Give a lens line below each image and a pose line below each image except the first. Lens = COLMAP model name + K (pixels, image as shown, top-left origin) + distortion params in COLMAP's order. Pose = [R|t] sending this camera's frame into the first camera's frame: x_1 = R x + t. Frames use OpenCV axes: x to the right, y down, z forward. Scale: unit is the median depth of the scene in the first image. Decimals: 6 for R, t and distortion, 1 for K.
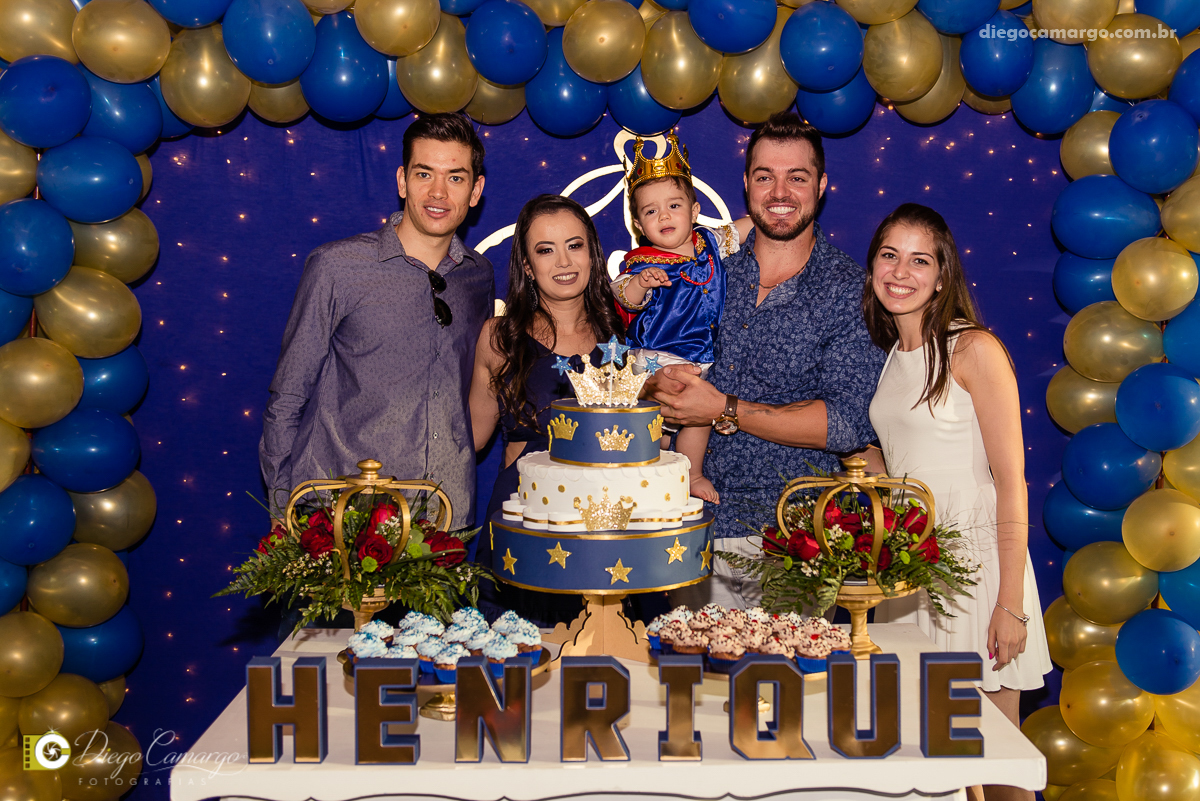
lens RADIAL K [[1456.9, 0, 663.4], [0, 1456.9, 320.3], [0, 0, 1]] dist [-0.011000, 0.000000]
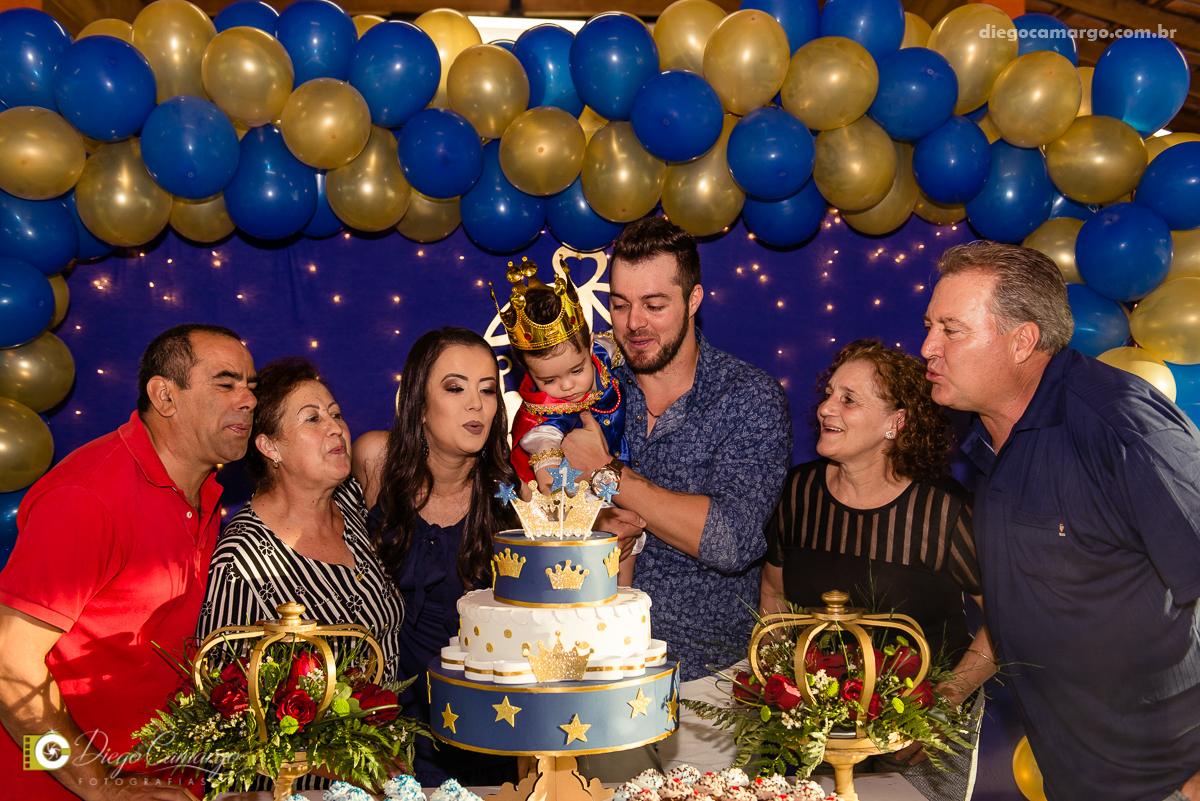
lens RADIAL K [[1307.8, 0, 597.6], [0, 1307.8, 406.3], [0, 0, 1]] dist [-0.001626, 0.000000]
pose [[0.999842, -0.014532, 0.010217, -0.020997], [0.014844, 0.999404, -0.031171, 0.003554], [-0.009758, 0.031318, 0.999462, 0.197656]]
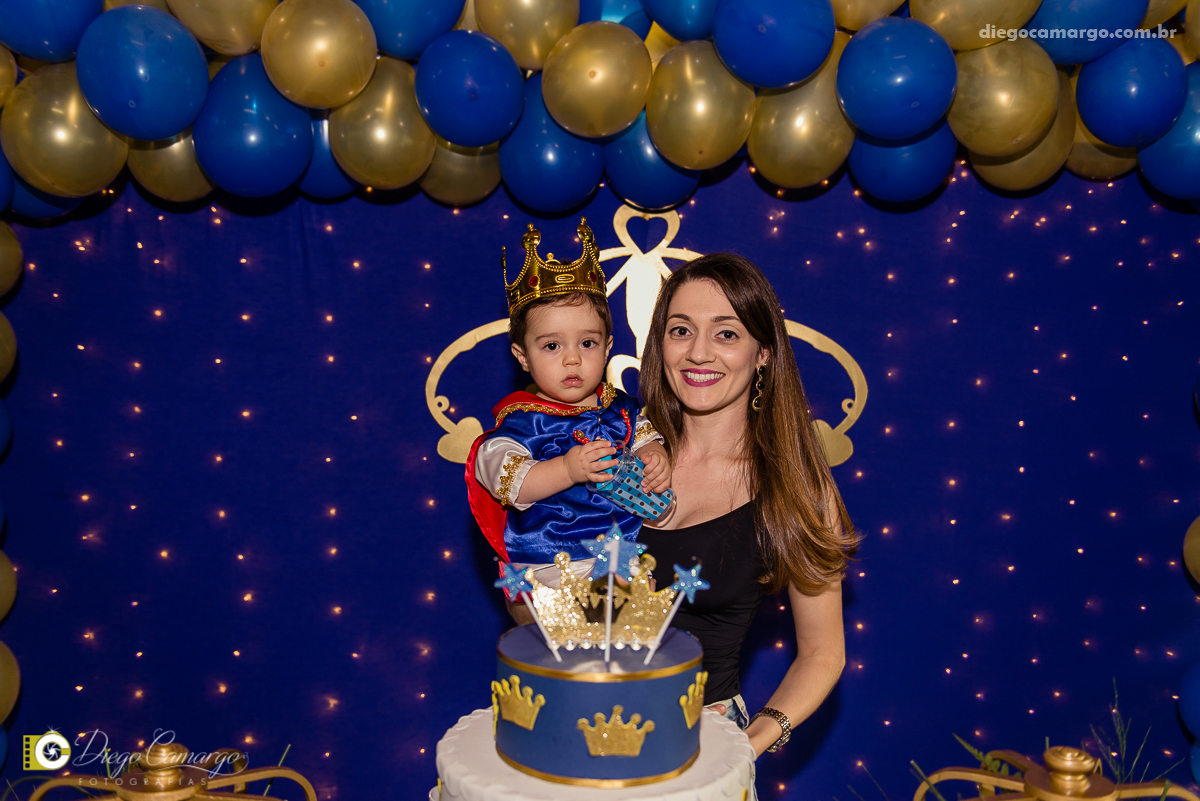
lens RADIAL K [[1051.7, 0, 597.8], [0, 1051.7, 402.9], [0, 0, 1]] dist [-0.000285, -0.035227]
pose [[0.998857, 0.002200, -0.047742, -0.021823], [-0.002111, 0.999996, 0.001899, -0.033277], [0.047746, -0.001796, 0.998858, 0.617192]]
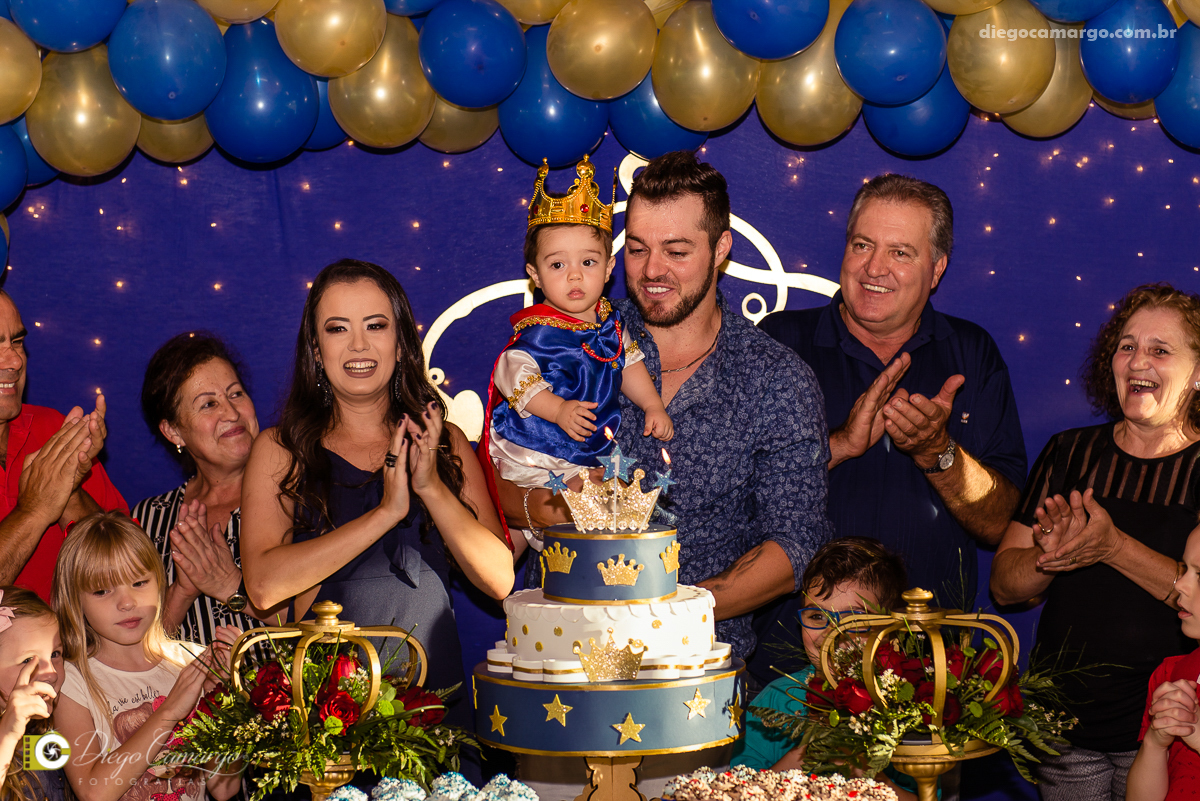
lens RADIAL K [[2724.0, 0, 573.1], [0, 2724.0, 309.8], [0, 0, 1]] dist [0.023420, 0.000000]
pose [[0.997820, -0.024174, -0.061400, 0.037650], [0.022898, 0.999509, -0.021402, -0.034226], [0.061887, 0.019950, 0.997884, -0.543314]]
